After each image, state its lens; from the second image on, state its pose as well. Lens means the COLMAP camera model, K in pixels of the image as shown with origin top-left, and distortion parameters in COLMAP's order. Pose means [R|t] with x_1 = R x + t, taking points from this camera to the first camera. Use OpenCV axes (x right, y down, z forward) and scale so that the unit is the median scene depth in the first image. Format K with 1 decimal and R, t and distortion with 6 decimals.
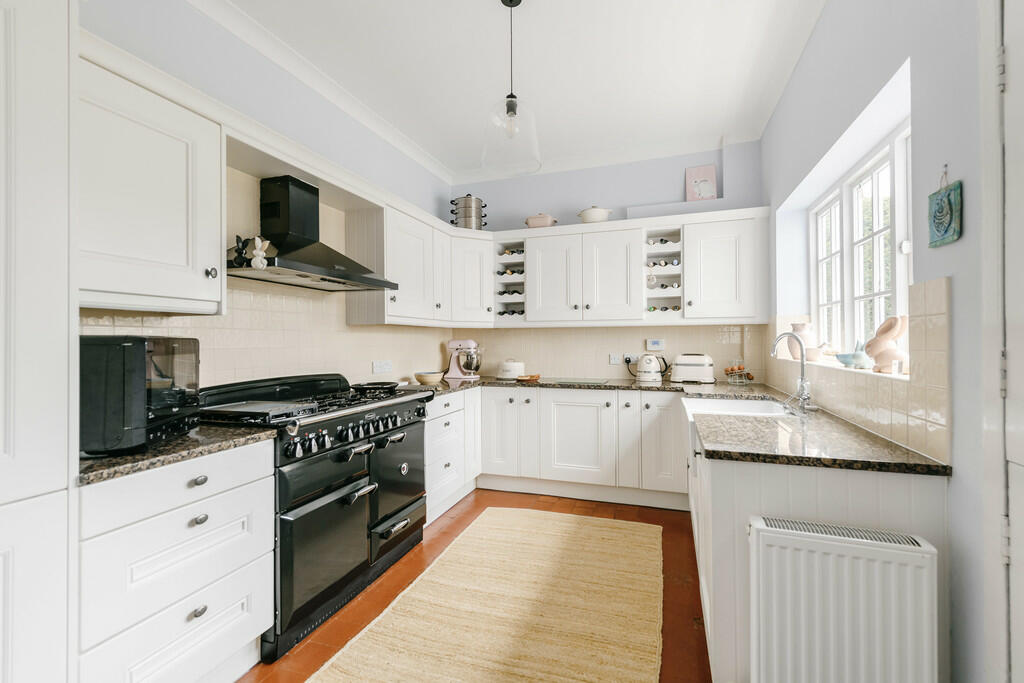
lens RADIAL K [[430.0, 0, 506.2], [0, 430.0, 336.7], [0, 0, 1]] dist [0.000895, -0.000816]
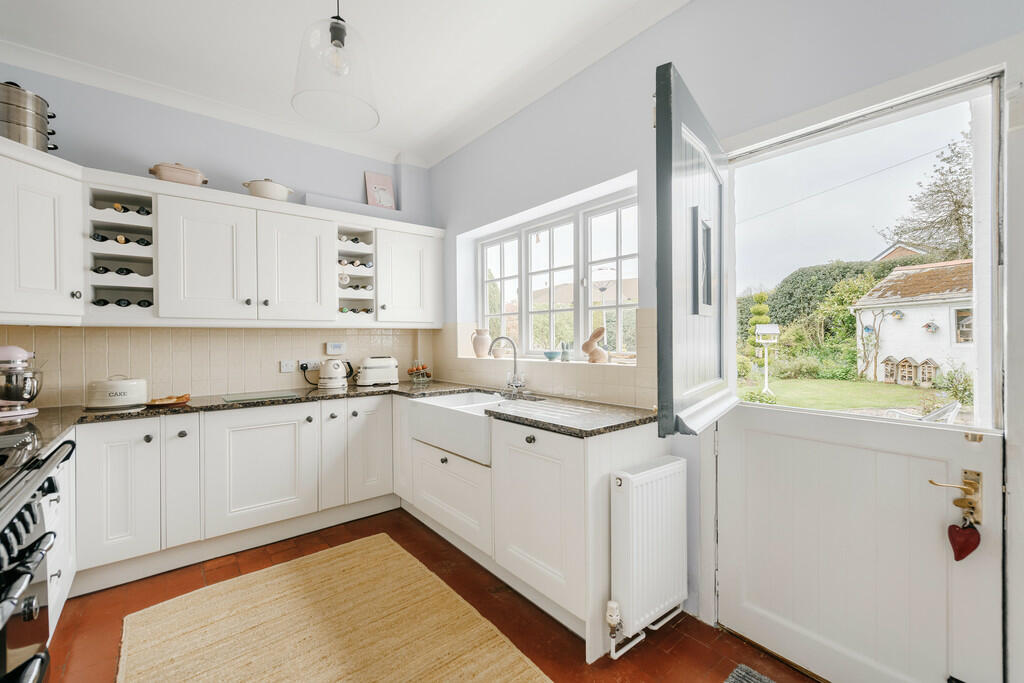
lens RADIAL K [[430.0, 0, 506.3], [0, 430.0, 342.5], [0, 0, 1]] dist [0.000895, -0.000816]
pose [[0.522999, -0.007302, 0.852302, -0.271049], [0.001454, 0.999969, 0.007675, -0.001077], [-0.852332, -0.002774, 0.522994, 0.206535]]
